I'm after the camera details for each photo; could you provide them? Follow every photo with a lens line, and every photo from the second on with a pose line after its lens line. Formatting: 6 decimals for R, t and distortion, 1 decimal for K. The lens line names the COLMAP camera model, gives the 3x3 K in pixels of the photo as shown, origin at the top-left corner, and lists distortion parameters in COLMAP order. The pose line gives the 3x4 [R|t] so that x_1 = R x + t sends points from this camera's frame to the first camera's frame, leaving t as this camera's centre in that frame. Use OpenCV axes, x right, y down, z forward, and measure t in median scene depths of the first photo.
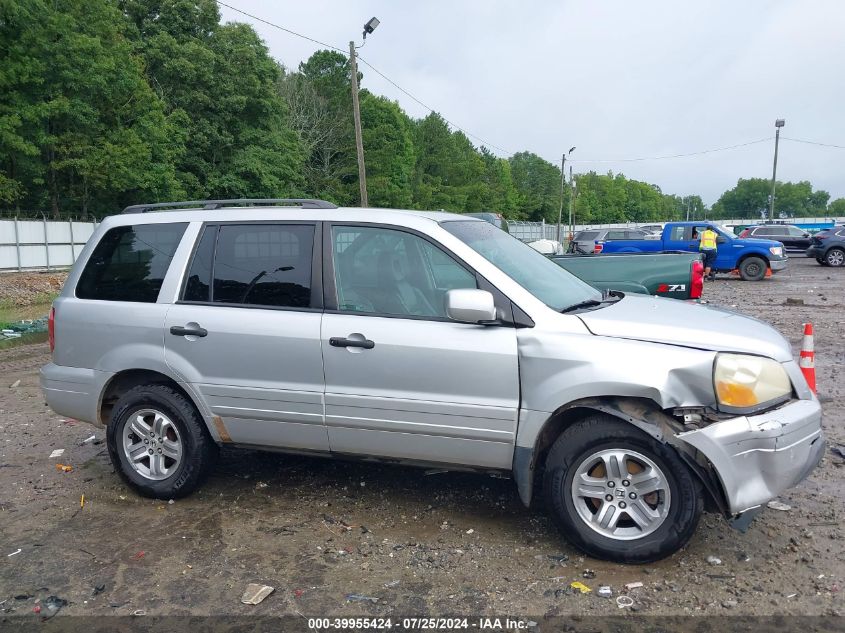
lens RADIAL K [[685.3, 0, 422.5], [0, 685.3, 316.5], [0, 0, 1]] dist [0.045408, -0.076117]
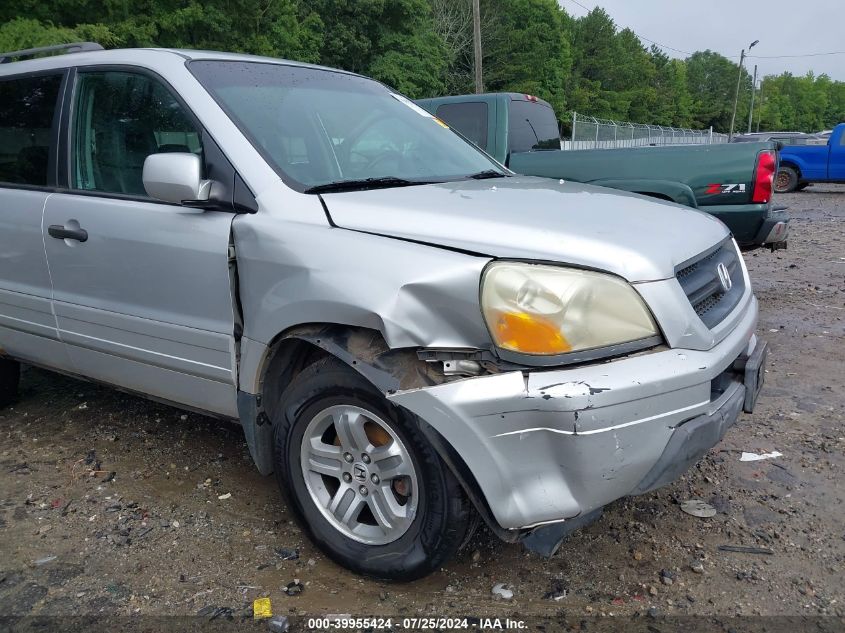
lens RADIAL K [[685.3, 0, 422.5], [0, 685.3, 316.5], [0, 0, 1]] dist [0.045408, -0.076117]
pose [[0.970945, 0.054942, -0.232911, 0.442249], [-0.026863, 0.992159, 0.122058, 0.027325], [0.237791, -0.112255, 0.964808, 0.369389]]
